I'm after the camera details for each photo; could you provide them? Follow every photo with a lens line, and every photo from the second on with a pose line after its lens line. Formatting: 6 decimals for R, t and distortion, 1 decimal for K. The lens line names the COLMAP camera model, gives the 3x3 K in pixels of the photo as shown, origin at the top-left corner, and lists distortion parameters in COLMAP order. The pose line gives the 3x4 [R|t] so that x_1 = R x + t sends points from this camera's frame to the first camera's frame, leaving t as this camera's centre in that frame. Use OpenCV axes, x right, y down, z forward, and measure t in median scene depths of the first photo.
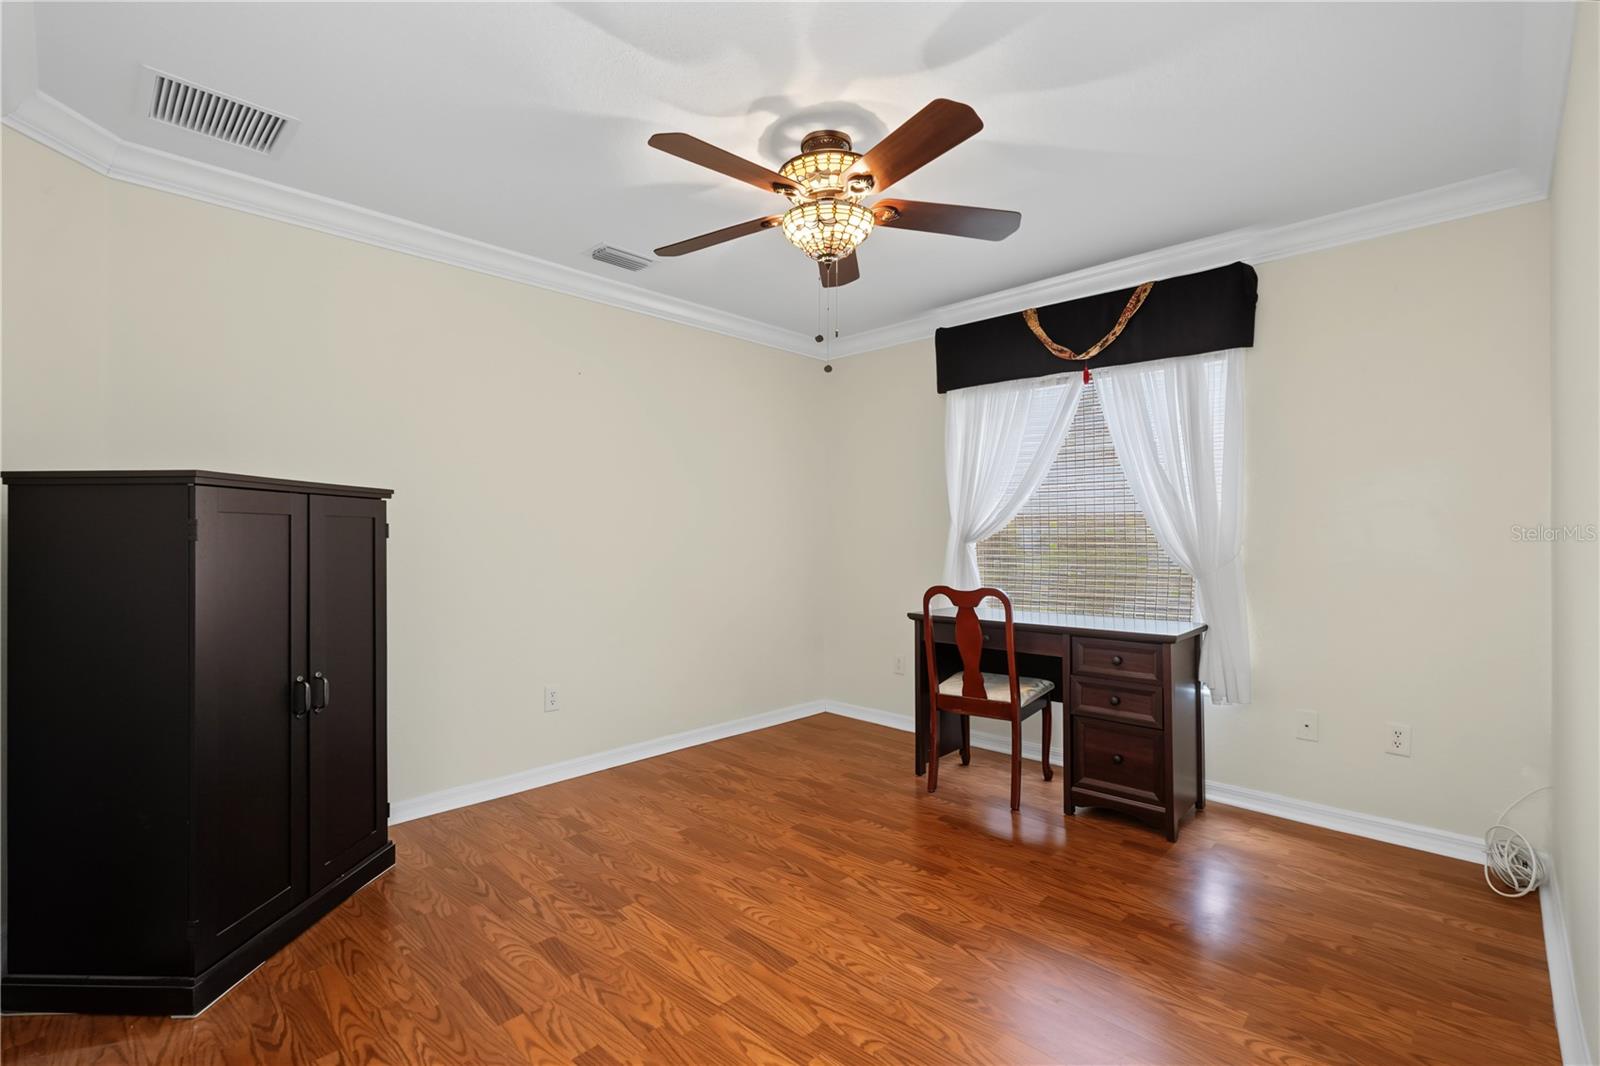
lens RADIAL K [[701.6, 0, 802.9], [0, 701.6, 532.6], [0, 0, 1]] dist [0.003982, -0.000365]
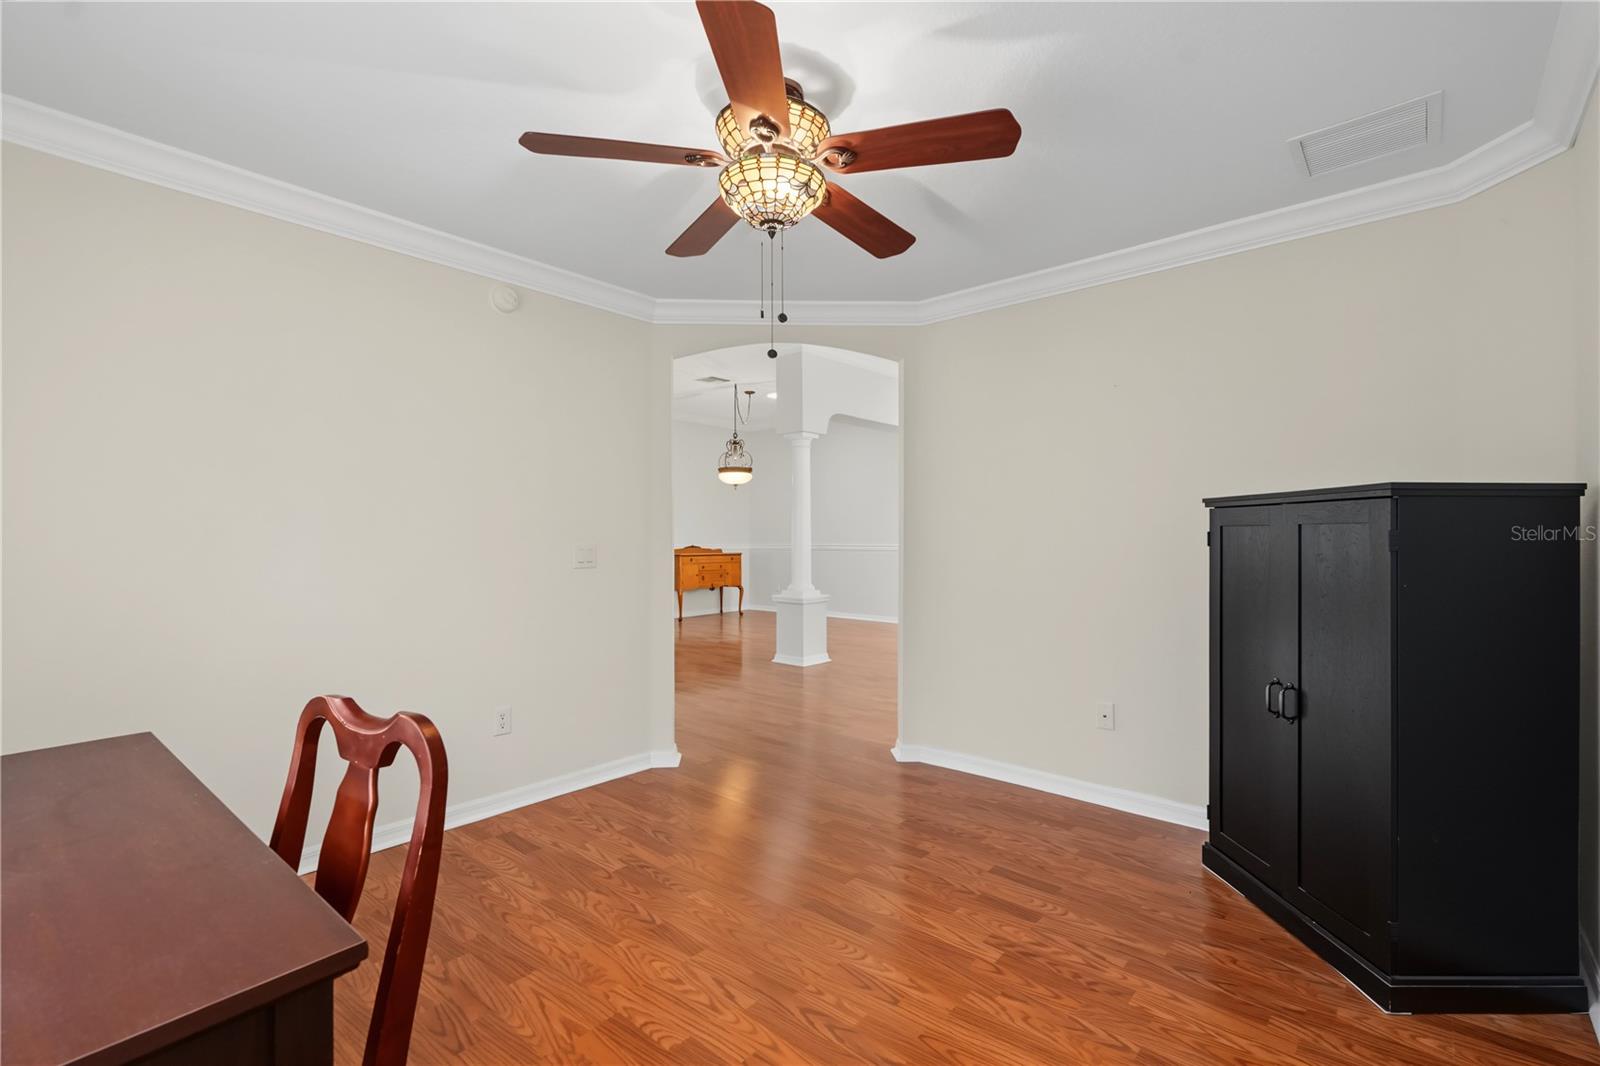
lens RADIAL K [[701.6, 0, 804.5], [0, 701.6, 530.1], [0, 0, 1]] dist [0.003982, -0.000365]
pose [[-0.998679, 0.003424, -0.051261, 0.041740], [0.003703, 0.999979, -0.005346, -0.012749], [0.051242, -0.005529, -0.998671, 1.882458]]
